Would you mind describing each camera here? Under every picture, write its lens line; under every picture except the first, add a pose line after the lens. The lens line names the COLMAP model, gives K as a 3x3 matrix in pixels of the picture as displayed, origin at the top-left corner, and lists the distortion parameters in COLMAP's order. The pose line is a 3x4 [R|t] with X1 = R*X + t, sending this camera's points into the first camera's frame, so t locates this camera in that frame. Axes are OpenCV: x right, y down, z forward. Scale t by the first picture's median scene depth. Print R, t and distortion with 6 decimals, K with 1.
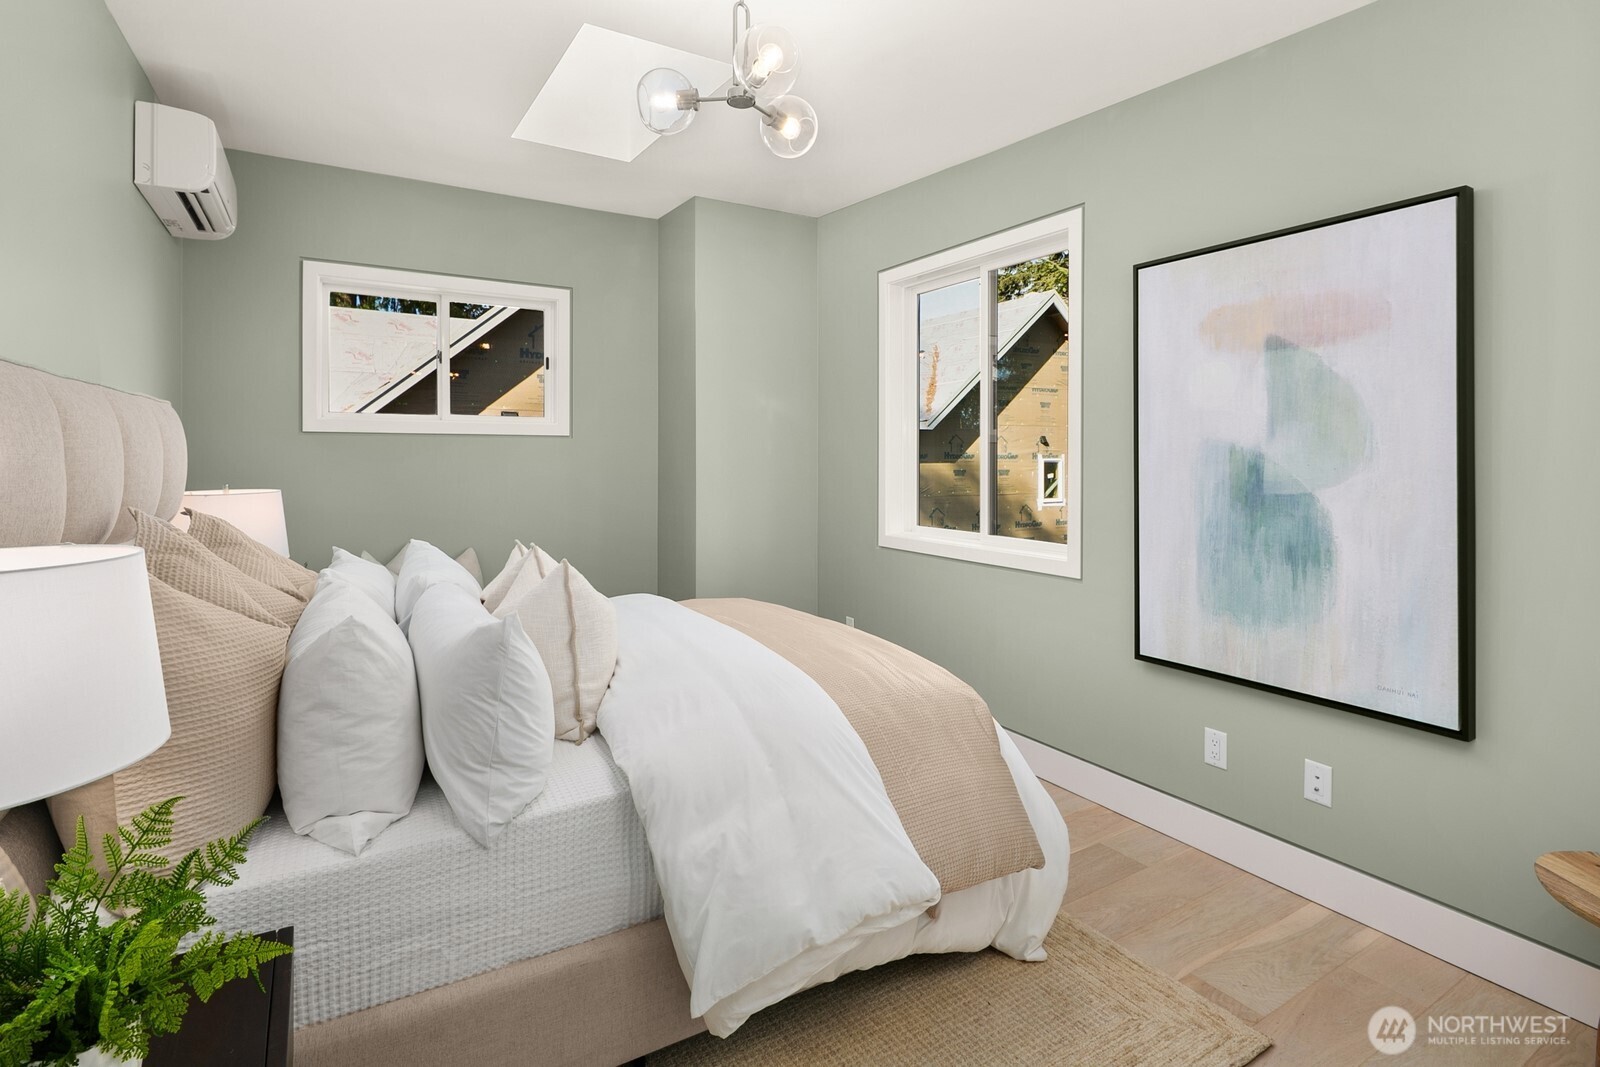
lens RADIAL K [[784.2, 0, 794.6], [0, 784.2, 459.6], [0, 0, 1]] dist [0.002013, -0.003091]
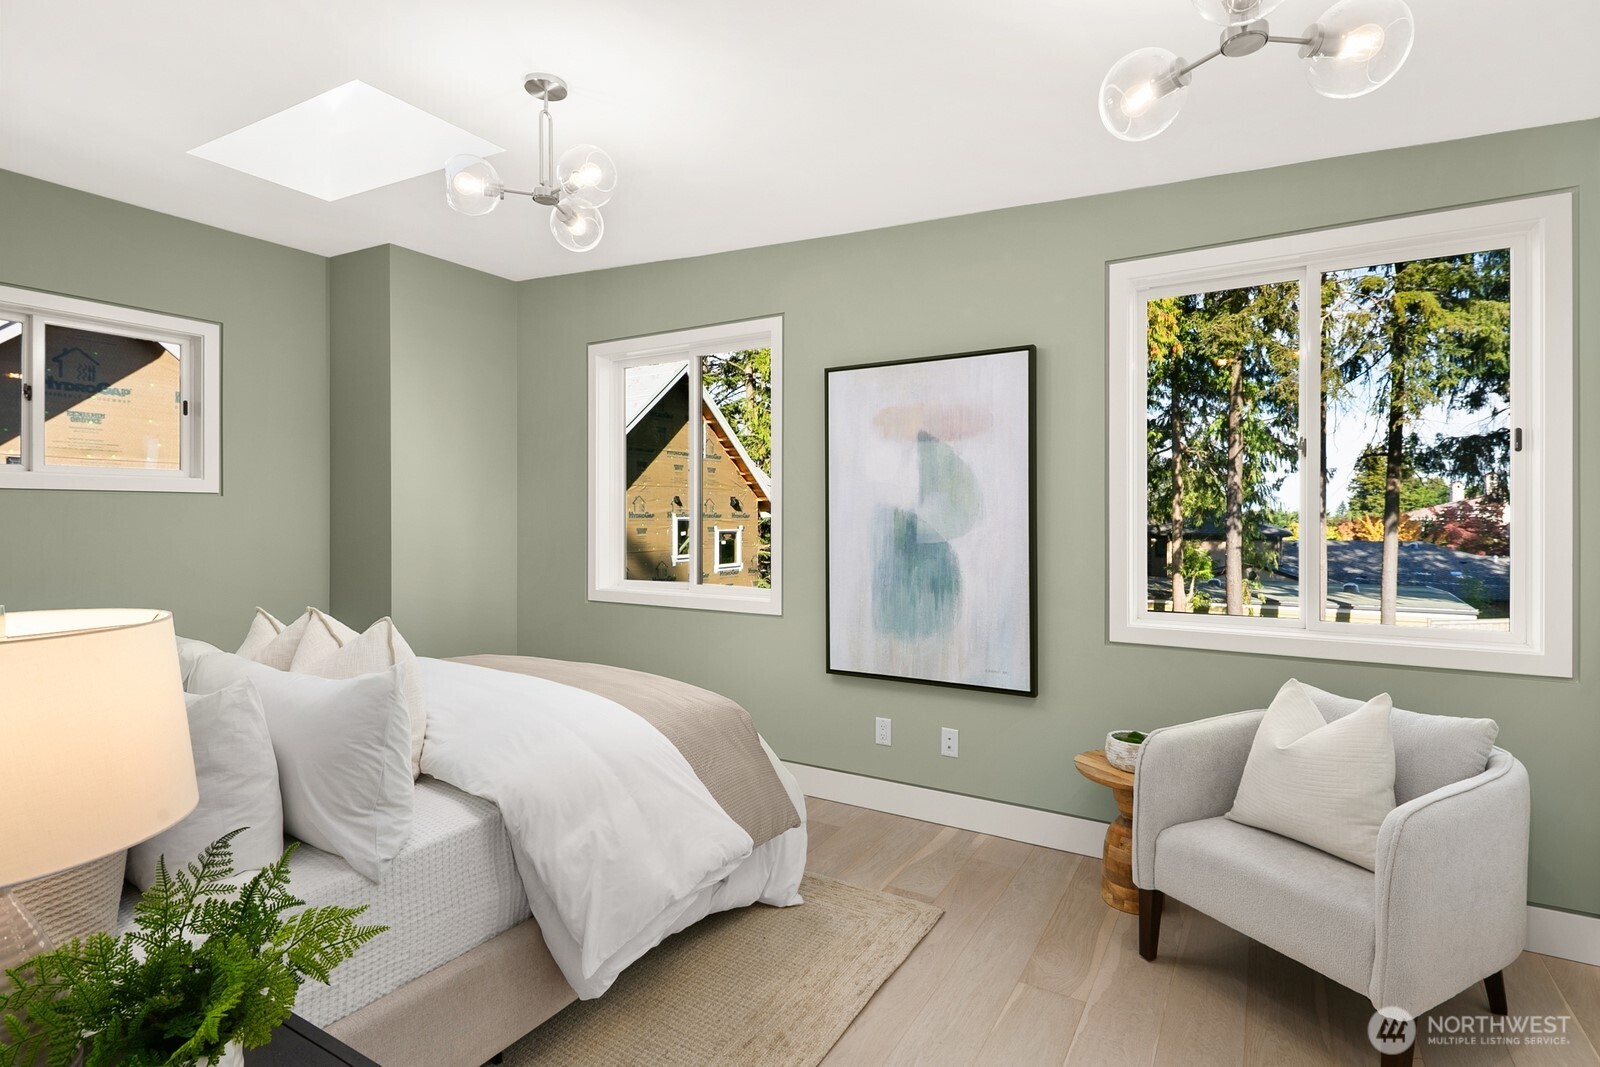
lens RADIAL K [[784.2, 0, 803.8], [0, 784.2, 517.6], [0, 0, 1]] dist [0.002013, -0.003091]
pose [[0.880427, -0.001838, 0.474178, -0.278866], [0.002368, 0.999997, -0.000521, -0.002275], [-0.474176, 0.001582, 0.880429, -0.158956]]
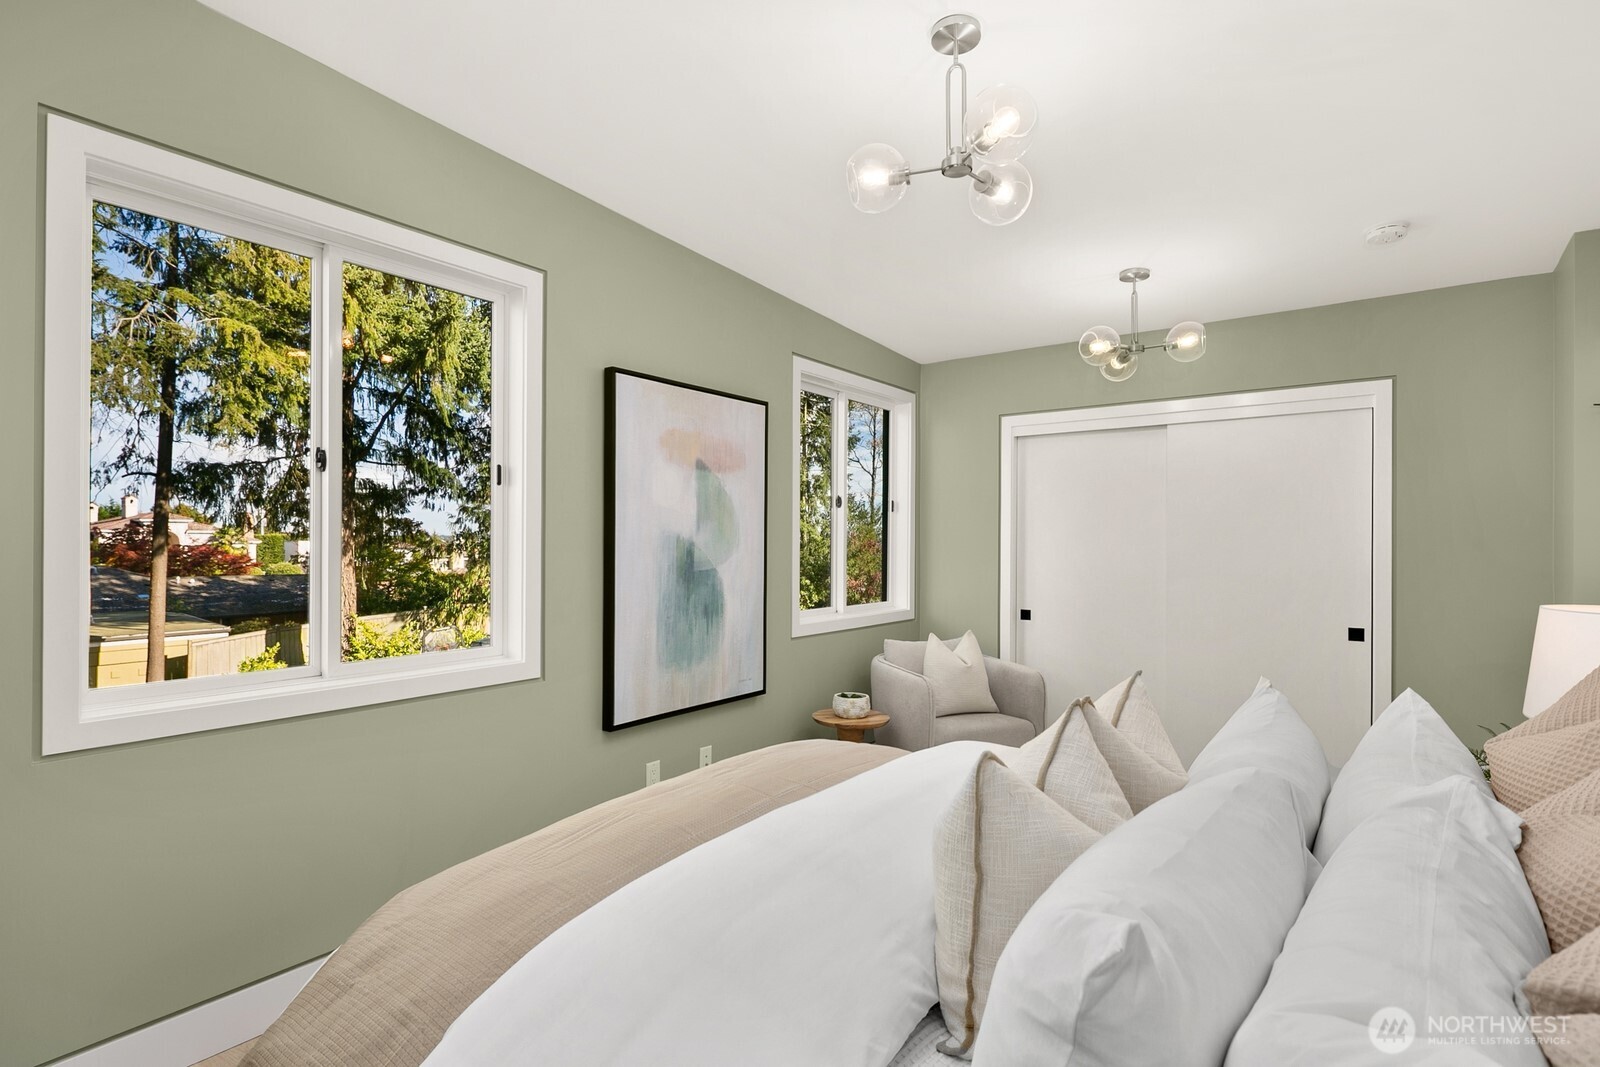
lens RADIAL K [[784.2, 0, 802.7], [0, 784.2, 540.5], [0, 0, 1]] dist [0.002013, -0.003091]
pose [[-0.392493, -0.001771, 0.919753, -0.870521], [-0.001741, 0.999998, 0.001183, -0.014317], [-0.919753, -0.001137, -0.392495, 1.559731]]
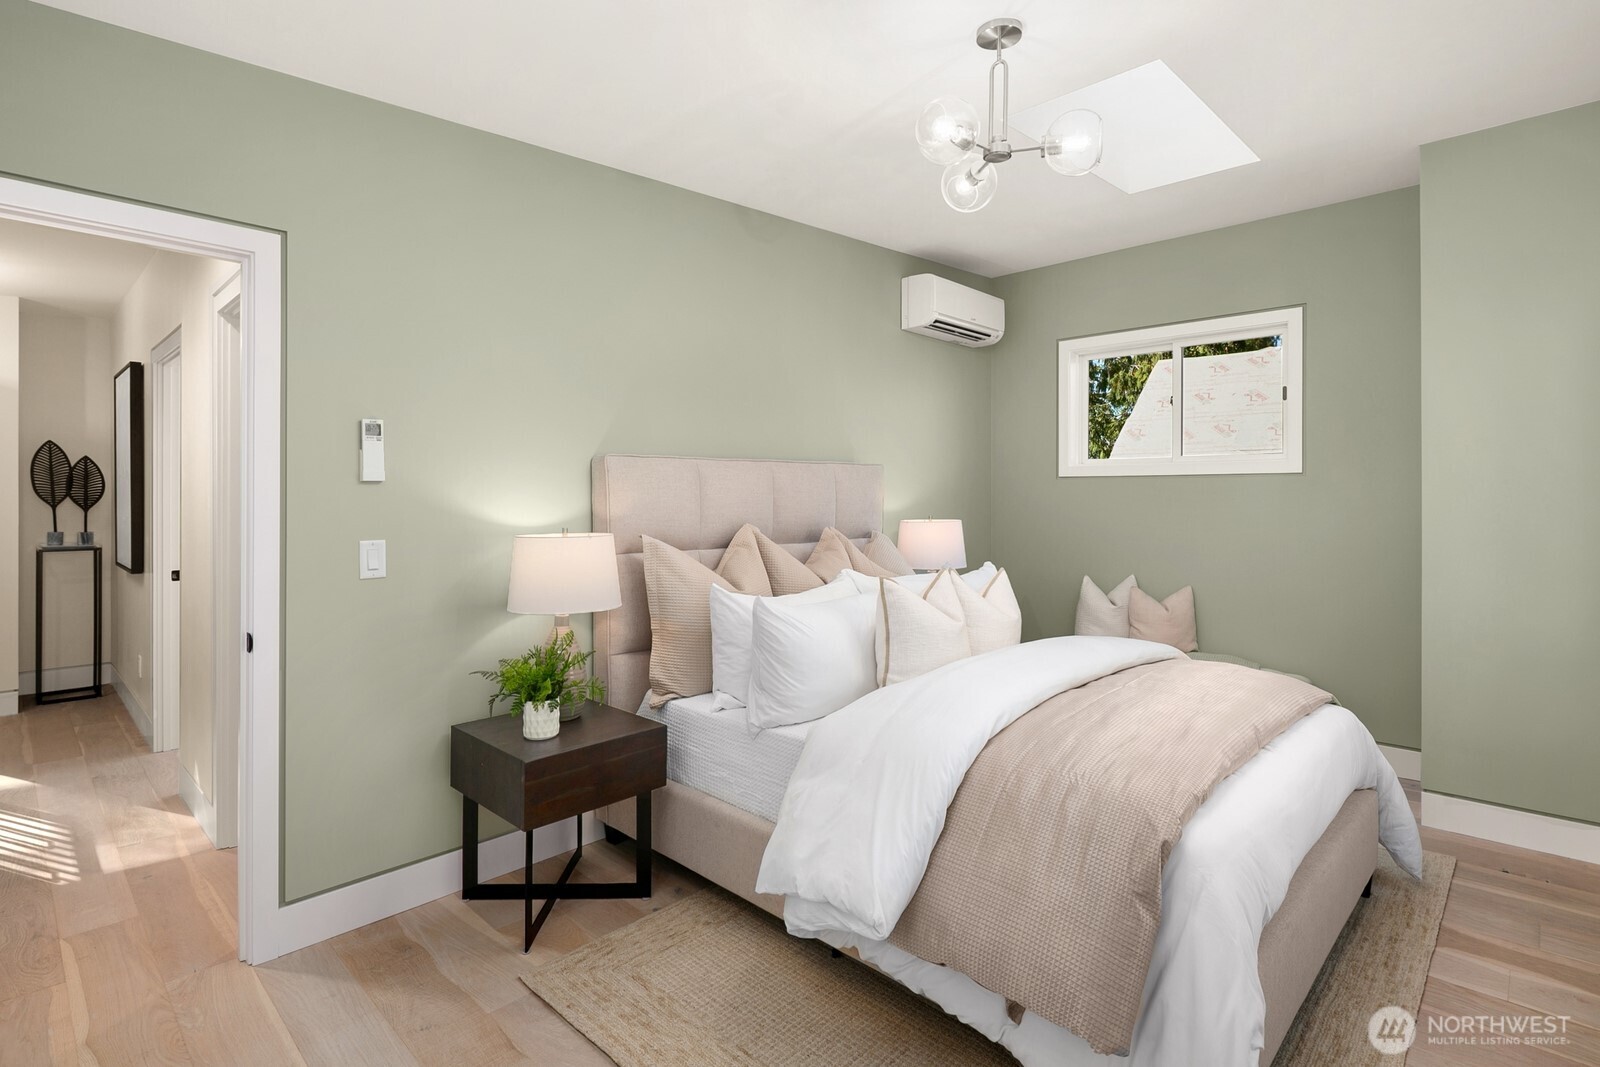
lens RADIAL K [[784.2, 0, 792.3], [0, 784.2, 490.8], [0, 0, 1]] dist [0.002013, -0.003091]
pose [[0.249650, -0.005709, -0.968319, 0.882288], [-0.001270, 0.999980, -0.006223, -0.008475], [0.968335, 0.002784, 0.249638, 0.483337]]
